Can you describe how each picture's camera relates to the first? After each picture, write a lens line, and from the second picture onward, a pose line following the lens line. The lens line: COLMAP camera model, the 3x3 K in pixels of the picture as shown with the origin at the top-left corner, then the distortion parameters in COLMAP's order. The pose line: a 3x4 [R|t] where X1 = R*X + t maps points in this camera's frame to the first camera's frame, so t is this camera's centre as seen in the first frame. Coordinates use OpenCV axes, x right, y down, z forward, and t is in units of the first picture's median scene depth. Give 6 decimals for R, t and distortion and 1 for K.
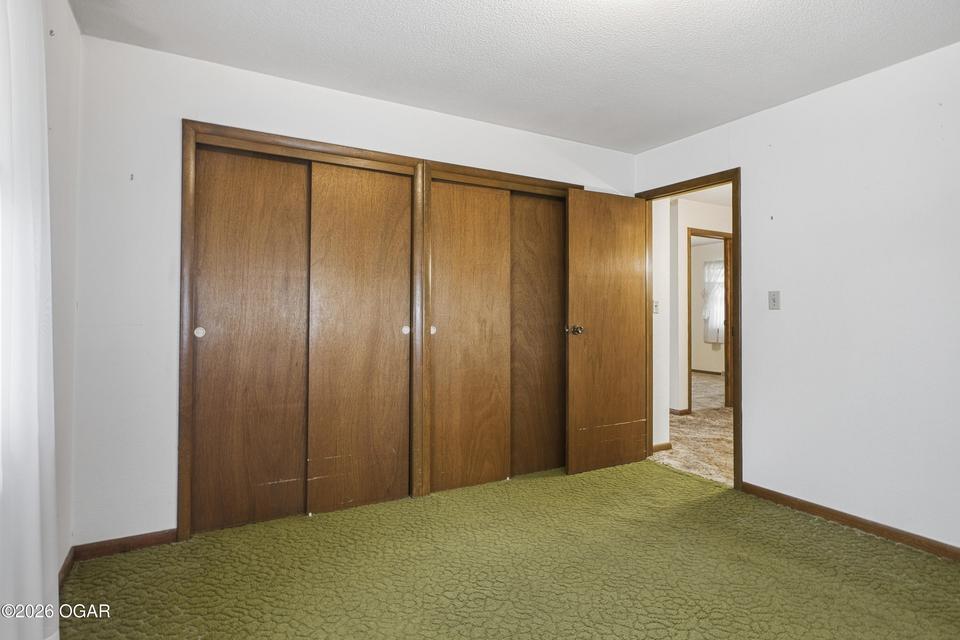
lens RADIAL K [[500.9, 0, 474.9], [0, 500.9, 312.3], [0, 0, 1]] dist [-0.001658, 0.000101]
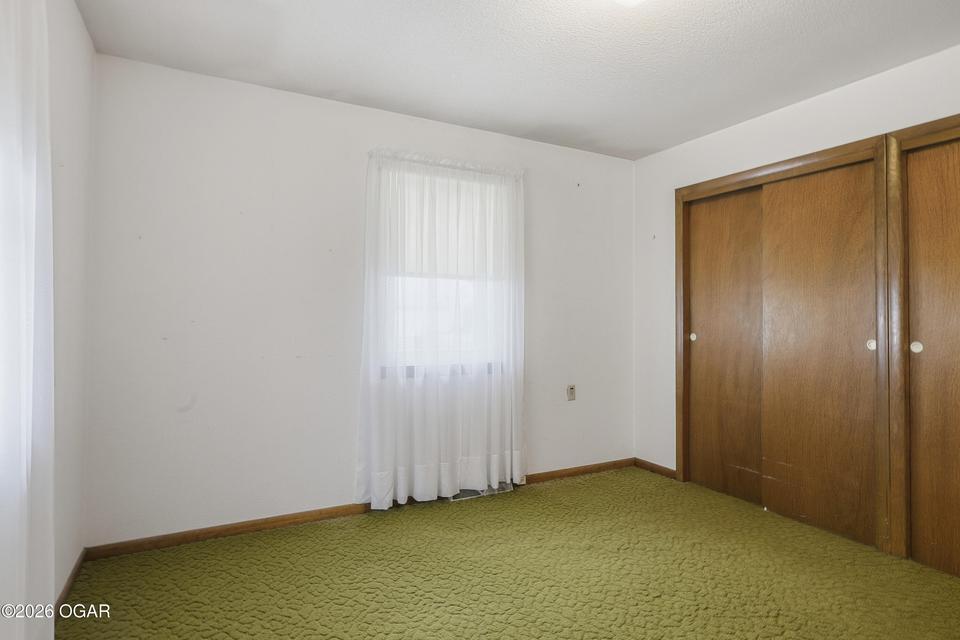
lens RADIAL K [[500.9, 0, 474.9], [0, 500.9, 312.3], [0, 0, 1]] dist [-0.001658, 0.000101]
pose [[-0.013178, -0.016576, -0.999776, 0.737170], [-0.007057, 0.999839, -0.016484, -0.000859], [0.999888, 0.006838, -0.013293, 0.363184]]
